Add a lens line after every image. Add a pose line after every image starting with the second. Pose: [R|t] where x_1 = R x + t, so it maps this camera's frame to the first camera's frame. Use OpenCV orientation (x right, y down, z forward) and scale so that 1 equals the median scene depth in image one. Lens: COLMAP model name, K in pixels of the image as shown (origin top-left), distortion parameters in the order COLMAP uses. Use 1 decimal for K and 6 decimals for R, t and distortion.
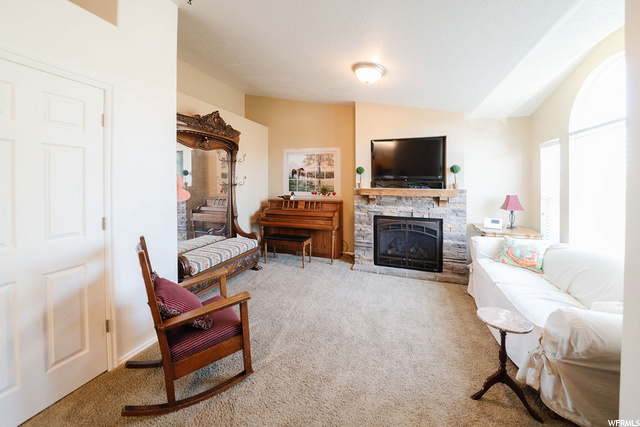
lens RADIAL K [[236.3, 0, 316.5], [0, 236.3, 178.6], [0, 0, 1]] dist [-0.024217, 0.000005]
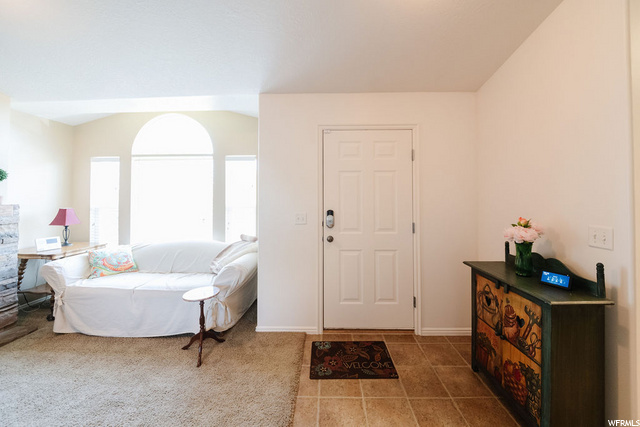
lens RADIAL K [[230.0, 0, 321.0], [0, 230.0, 190.2], [0, 0, 1]] dist [-0.024025, -0.000054]
pose [[-0.314796, 0.017481, 0.948998, -0.287633], [-0.013344, 0.999650, -0.022841, 0.005862], [-0.949065, -0.019854, -0.314453, 0.310770]]
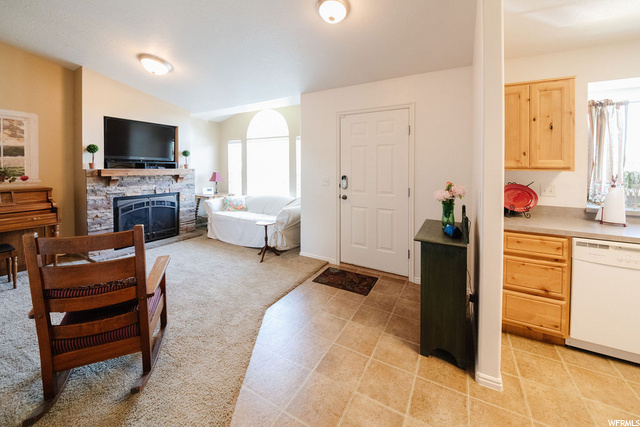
lens RADIAL K [[235.9, 0, 319.9], [0, 235.9, 169.1], [0, 0, 1]] dist [-0.021040, -0.000091]
pose [[0.175594, -0.014673, 0.984353, -0.564785], [-0.020361, 0.999621, 0.018533, 0.007505], [-0.984252, -0.023297, 0.175229, 0.033013]]
